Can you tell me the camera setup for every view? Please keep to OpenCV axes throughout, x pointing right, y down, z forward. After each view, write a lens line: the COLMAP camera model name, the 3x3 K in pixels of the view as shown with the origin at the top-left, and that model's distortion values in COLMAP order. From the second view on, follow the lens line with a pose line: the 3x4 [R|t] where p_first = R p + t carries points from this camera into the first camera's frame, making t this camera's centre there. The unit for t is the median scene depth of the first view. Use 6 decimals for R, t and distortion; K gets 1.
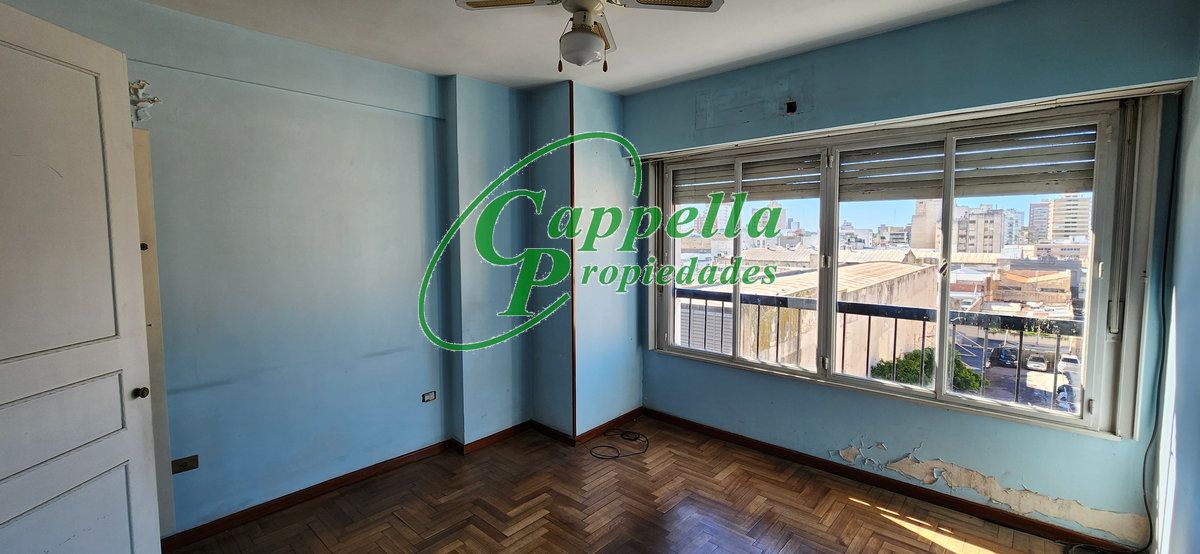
lens RADIAL K [[488.3, 0, 593.2], [0, 488.3, 268.5], [0, 0, 1]] dist [-0.000847, -0.000033]
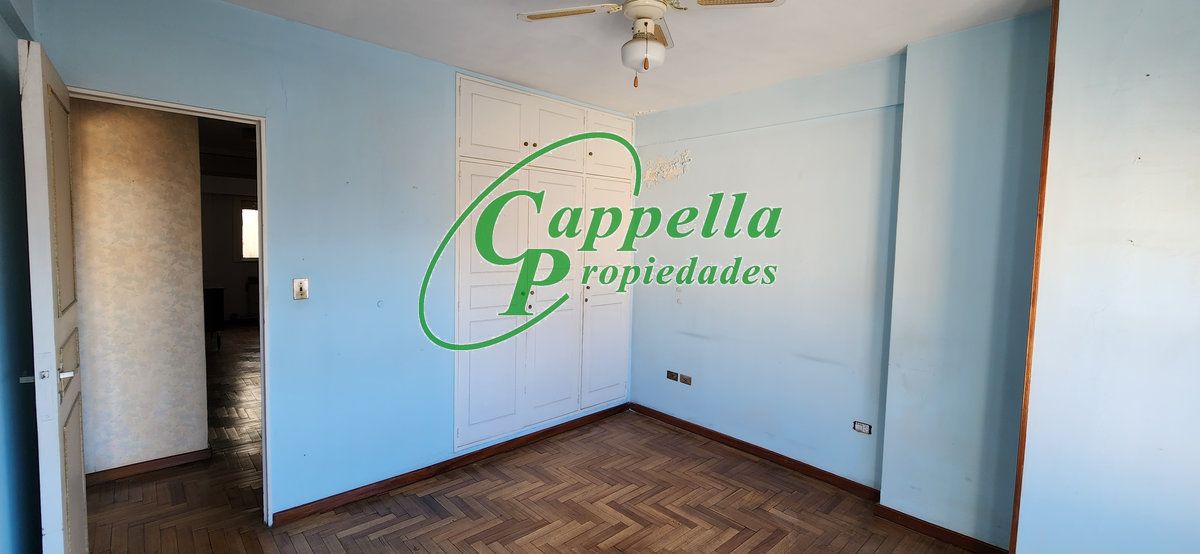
lens RADIAL K [[488.3, 0, 593.2], [0, 488.3, 268.5], [0, 0, 1]] dist [-0.000847, -0.000033]
pose [[-0.087047, 0.061255, -0.994319, 0.679802], [-0.092634, 0.993286, 0.069301, -0.044600], [0.991888, 0.098140, -0.080788, 0.683110]]
